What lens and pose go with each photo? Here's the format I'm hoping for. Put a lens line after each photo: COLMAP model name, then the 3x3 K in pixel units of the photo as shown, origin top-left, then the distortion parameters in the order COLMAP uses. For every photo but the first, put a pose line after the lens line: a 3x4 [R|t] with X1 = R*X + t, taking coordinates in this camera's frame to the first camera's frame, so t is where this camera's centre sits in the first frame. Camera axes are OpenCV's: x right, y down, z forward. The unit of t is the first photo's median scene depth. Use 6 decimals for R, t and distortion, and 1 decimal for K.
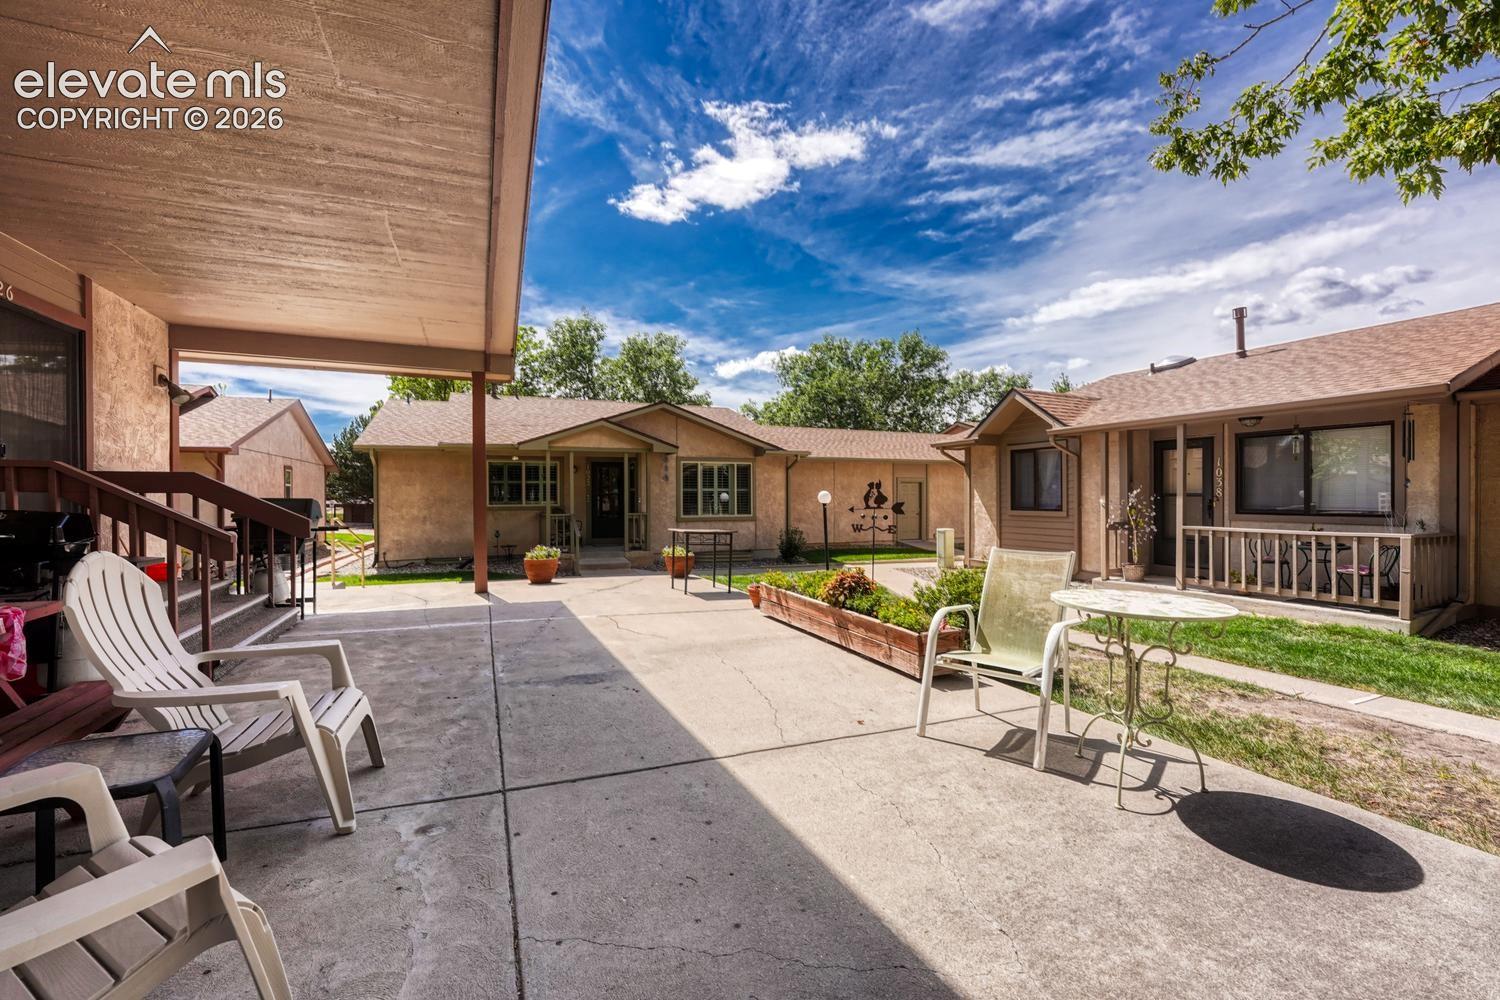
lens RADIAL K [[623.6, 0, 727.6], [0, 623.6, 502.9], [0, 0, 1]] dist [-0.012043, 0.001120]
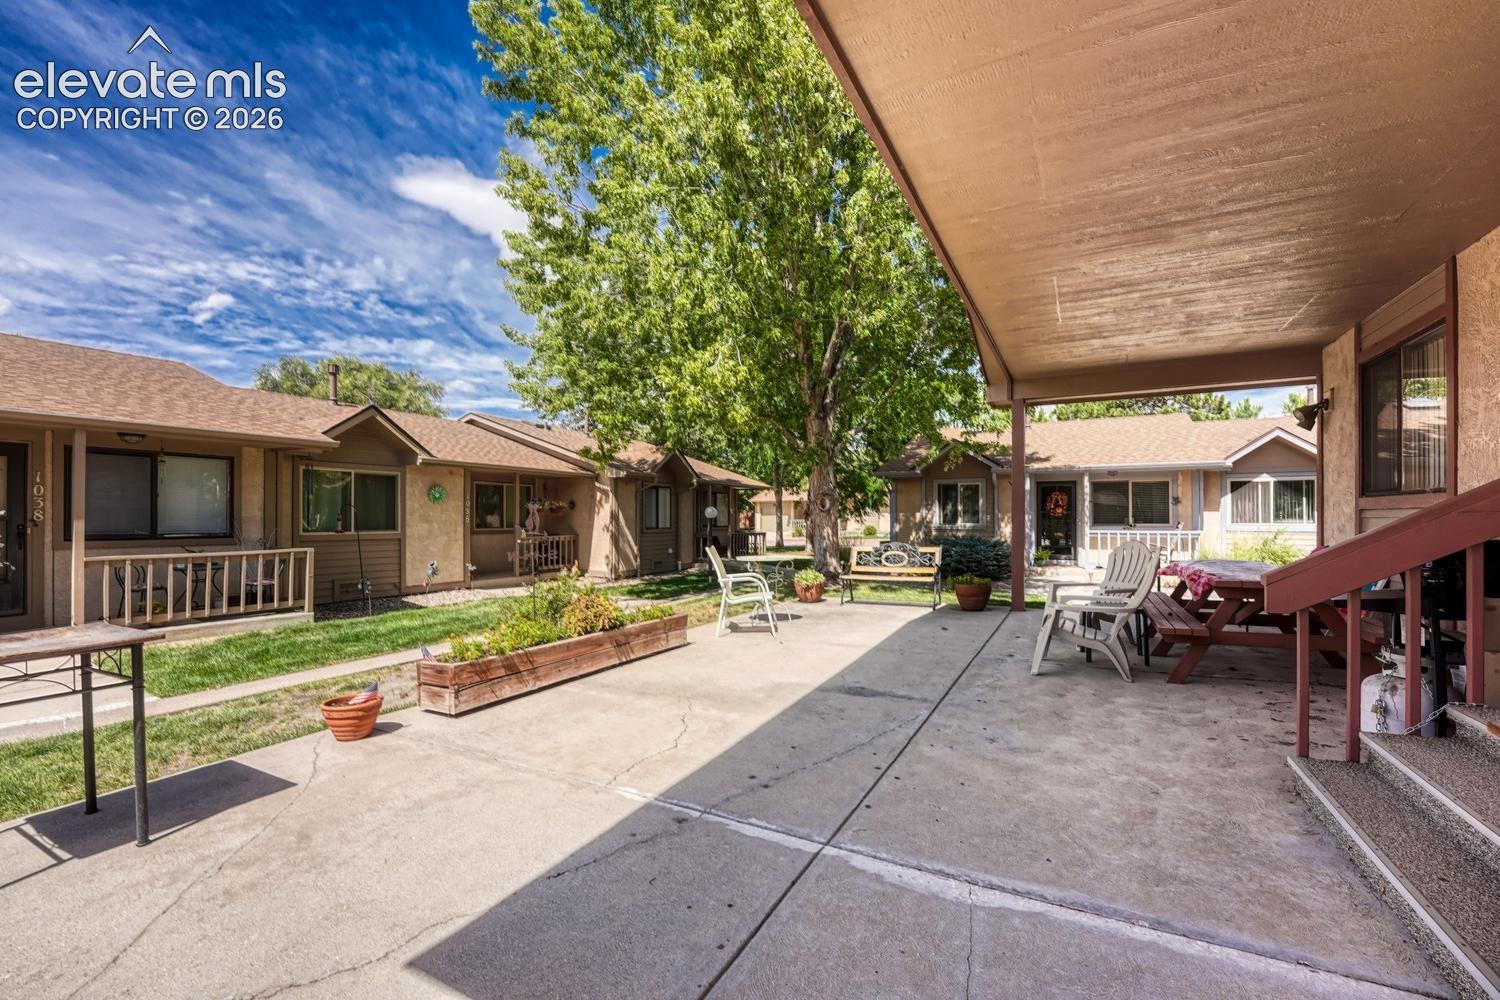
lens RADIAL K [[623.6, 0, 764.9], [0, 623.6, 511.2], [0, 0, 1]] dist [-0.012043, 0.001120]
pose [[-0.664535, 0.009947, 0.747191, -0.501715], [0.006663, 0.999951, -0.007386, -0.012322], [-0.747227, 0.000070, -0.664568, 0.994438]]
